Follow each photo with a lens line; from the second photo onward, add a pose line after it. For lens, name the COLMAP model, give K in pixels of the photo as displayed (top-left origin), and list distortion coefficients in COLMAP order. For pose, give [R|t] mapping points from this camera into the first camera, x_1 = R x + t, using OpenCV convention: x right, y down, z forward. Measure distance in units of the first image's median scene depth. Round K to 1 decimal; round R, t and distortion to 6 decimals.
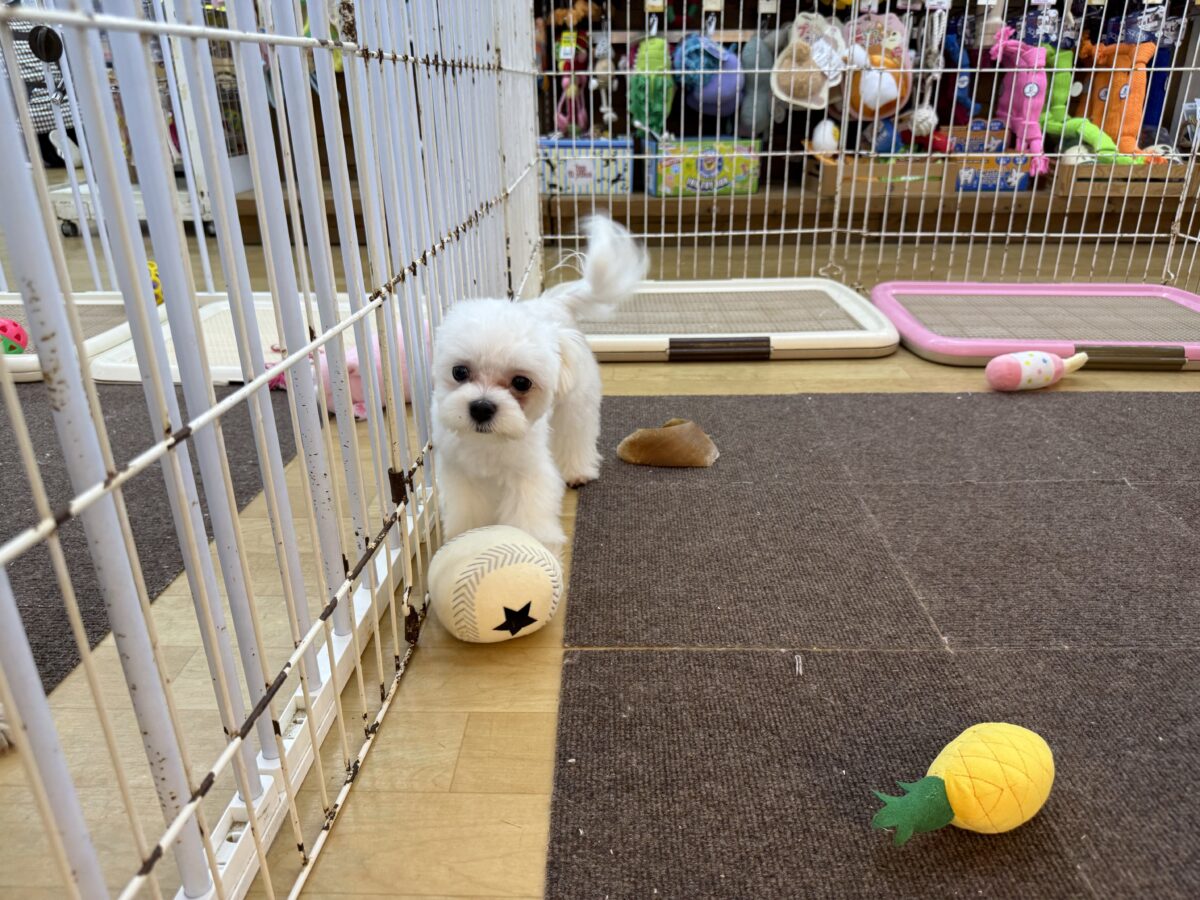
lens RADIAL K [[862.0, 0, 600.0], [0, 862.0, 450.0], [0, 0, 1]] dist [-0.006198, -0.010809]
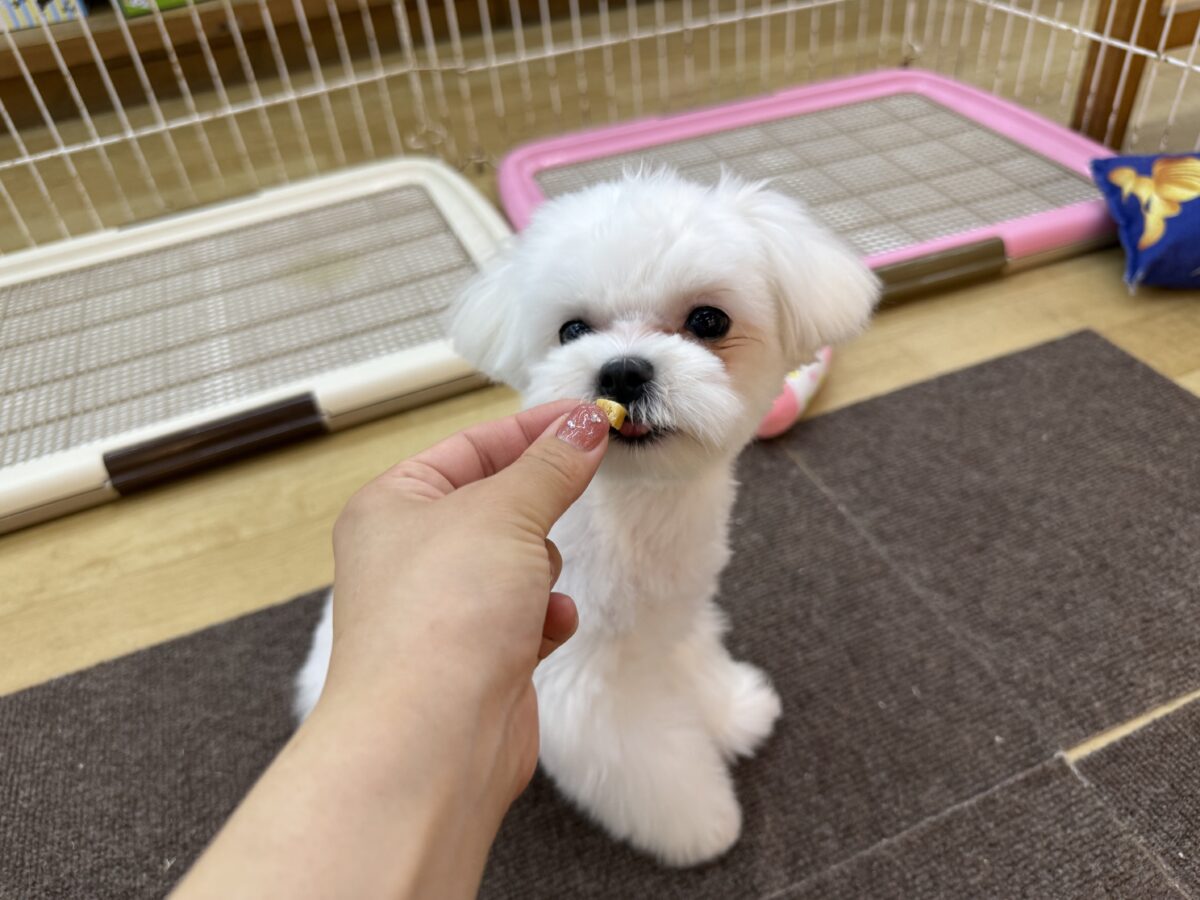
lens RADIAL K [[856.3, 0, 600.0], [0, 856.3, 450.0], [0, 0, 1]] dist [-0.024566, 0.002294]
pose [[0.921497, -0.302144, 0.244035, 0.170265], [0.217726, 0.922190, 0.319626, -0.172693], [-0.321619, -0.241402, 0.915580, 0.375350]]
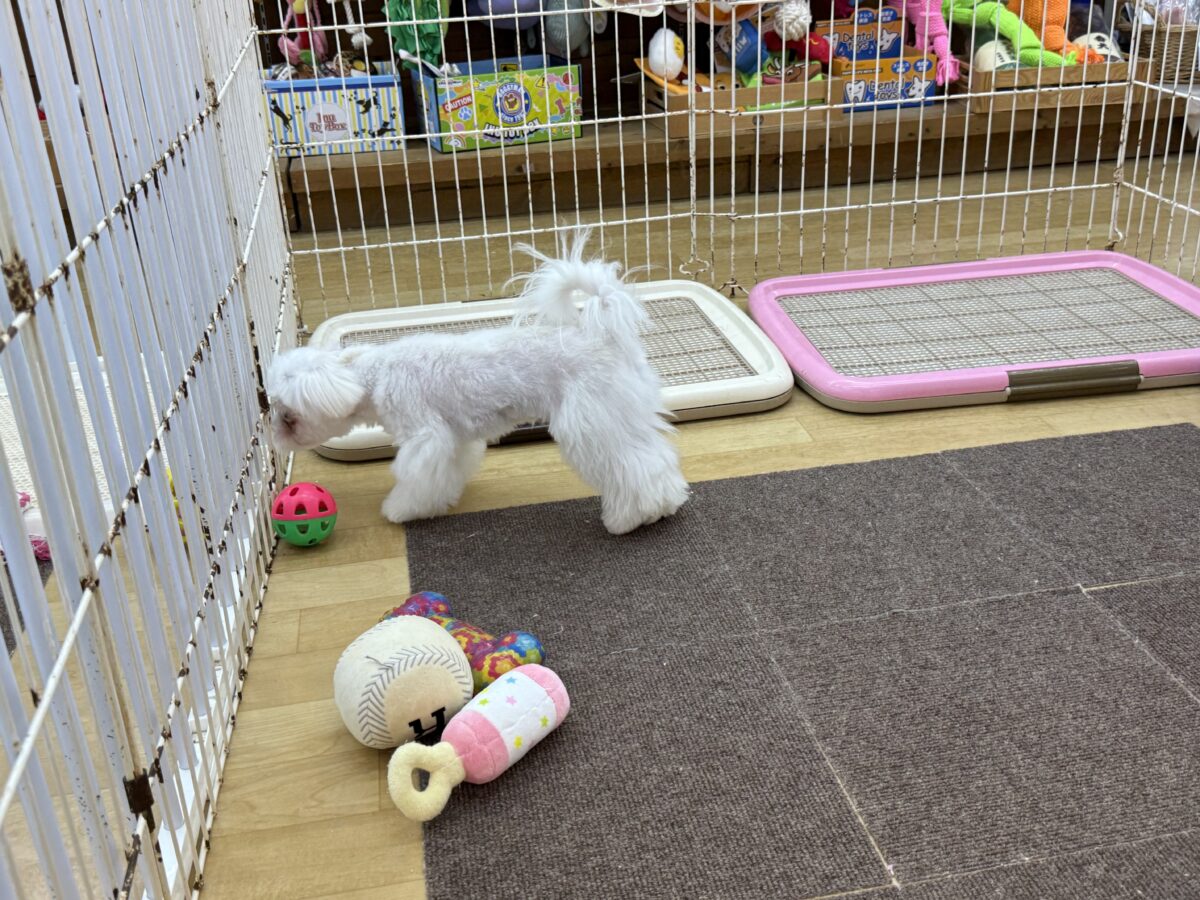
lens RADIAL K [[1244.3, 0, 600.0], [0, 1244.3, 450.0], [0, 0, 1]] dist [0.198343, -0.467259]
pose [[0.978973, -0.115053, 0.168448, -0.014074], [0.109680, 0.993125, 0.040891, -0.104227], [-0.171994, -0.021555, 0.984862, -0.060778]]
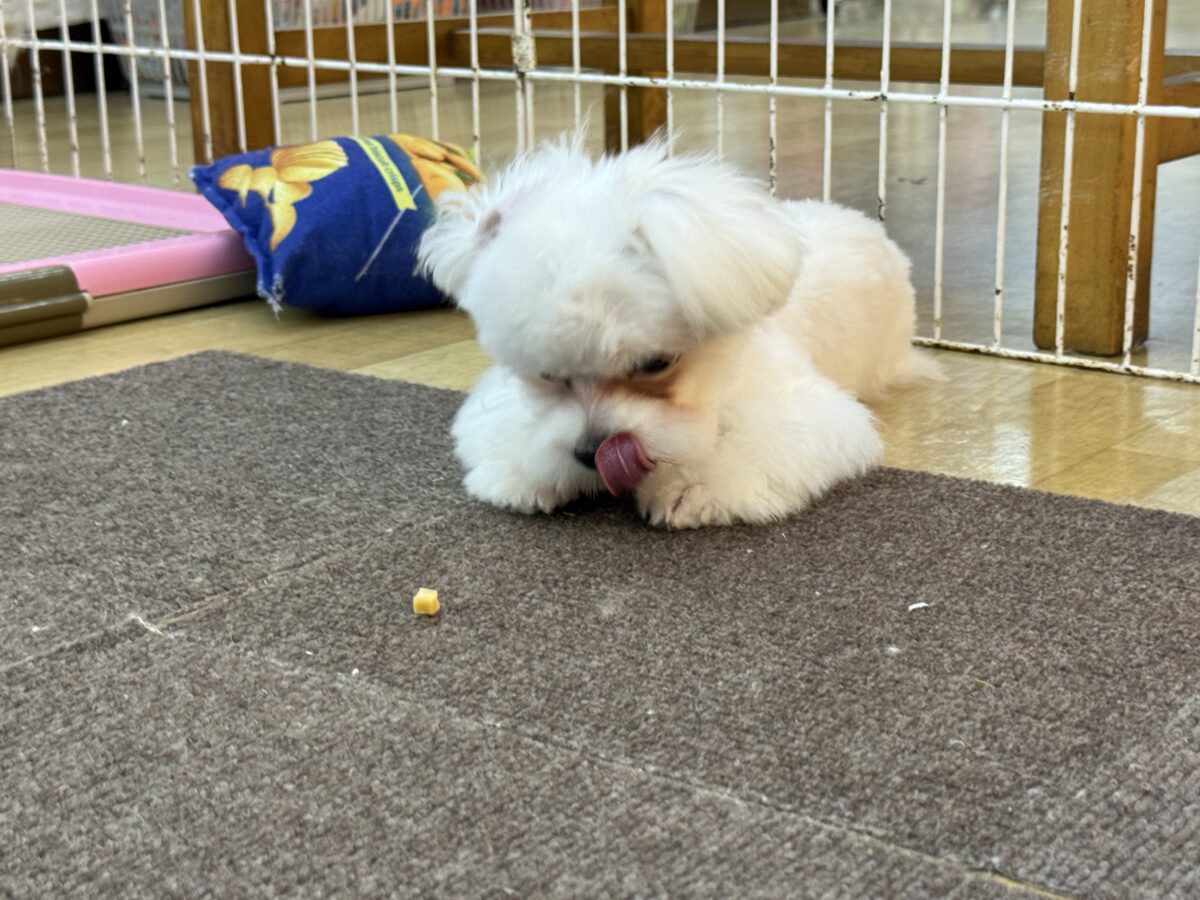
lens RADIAL K [[2046.6, 0, 600.0], [0, 2046.6, 450.0], [0, 0, 1]] dist [0.122635, -0.036020]
pose [[0.592745, -0.206674, 0.778421, 0.090377], [0.320685, 0.947158, 0.007282, 0.013715], [-0.738793, 0.245312, 0.627700, 0.228551]]
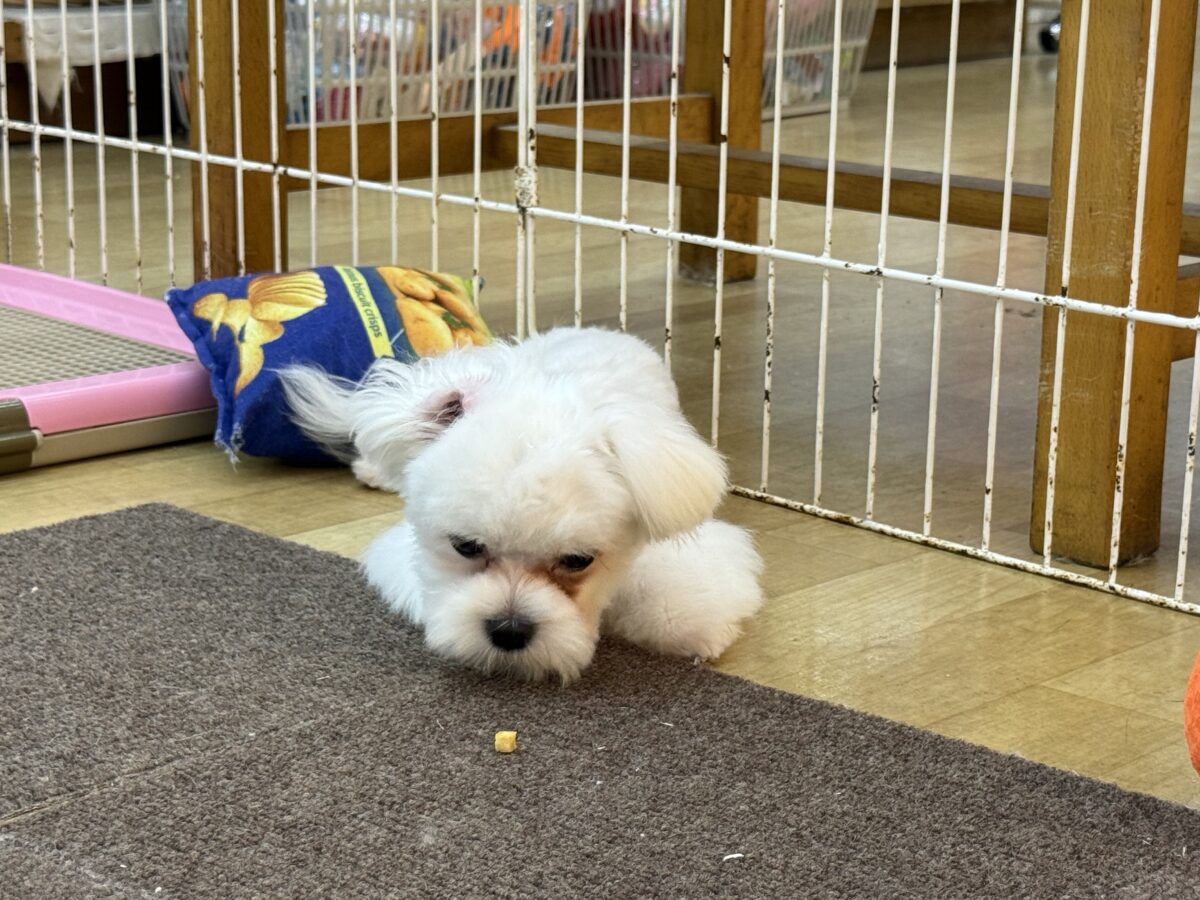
lens RADIAL K [[2597.4, 0, 578.2], [0, 2597.4, 470.6], [0, 0, 1]] dist [0.111697, 0.221009]
pose [[0.676498, -0.155912, 0.719751, 0.059037], [0.265256, 0.963321, -0.040642, 0.005739], [-0.687015, 0.218412, 0.693042, 0.099652]]
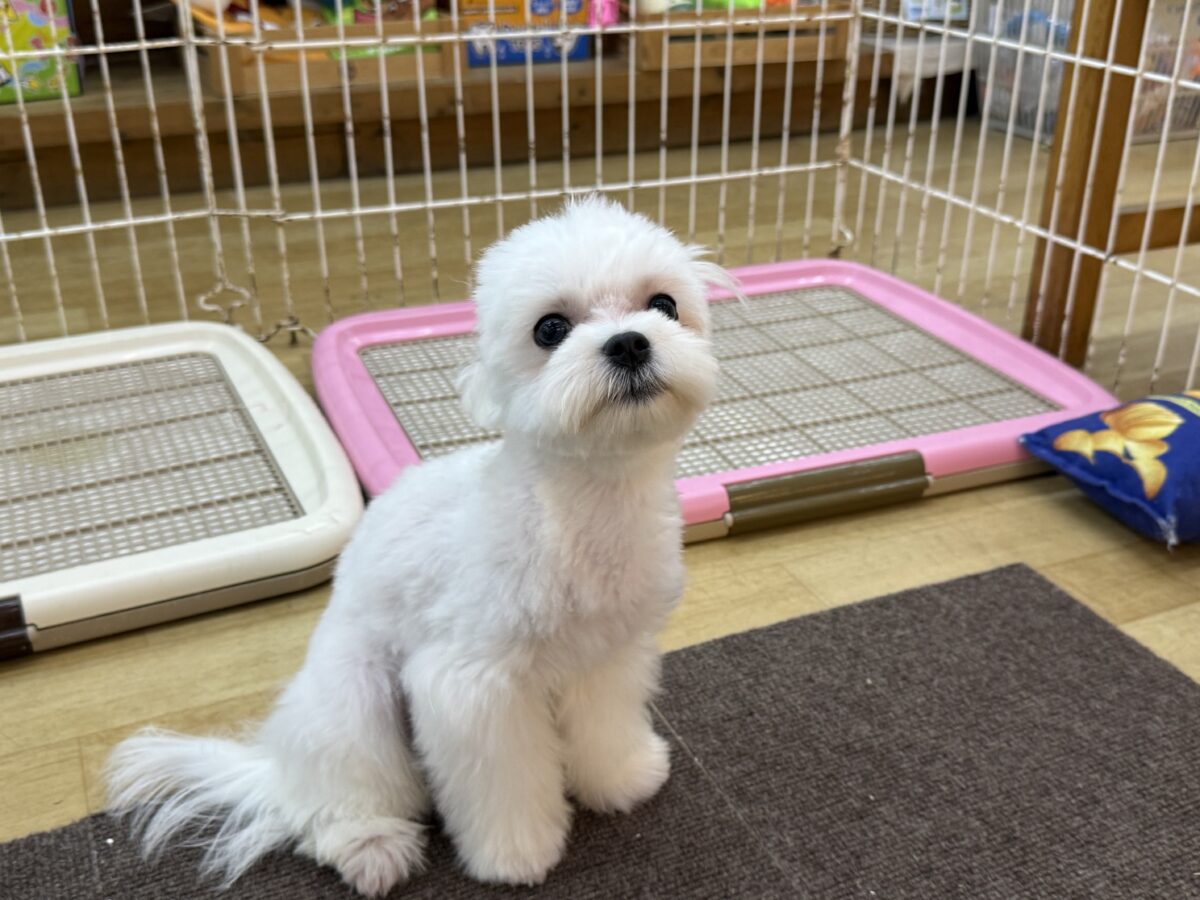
lens RADIAL K [[1244.3, 0, 600.0], [0, 1244.3, 450.0], [0, 0, 1]] dist [0.198343, -0.467259]
pose [[0.901700, -0.178746, 0.393683, 0.169740], [0.156721, 0.983742, 0.087698, -0.157556], [-0.402958, -0.017379, 0.915053, 0.304308]]
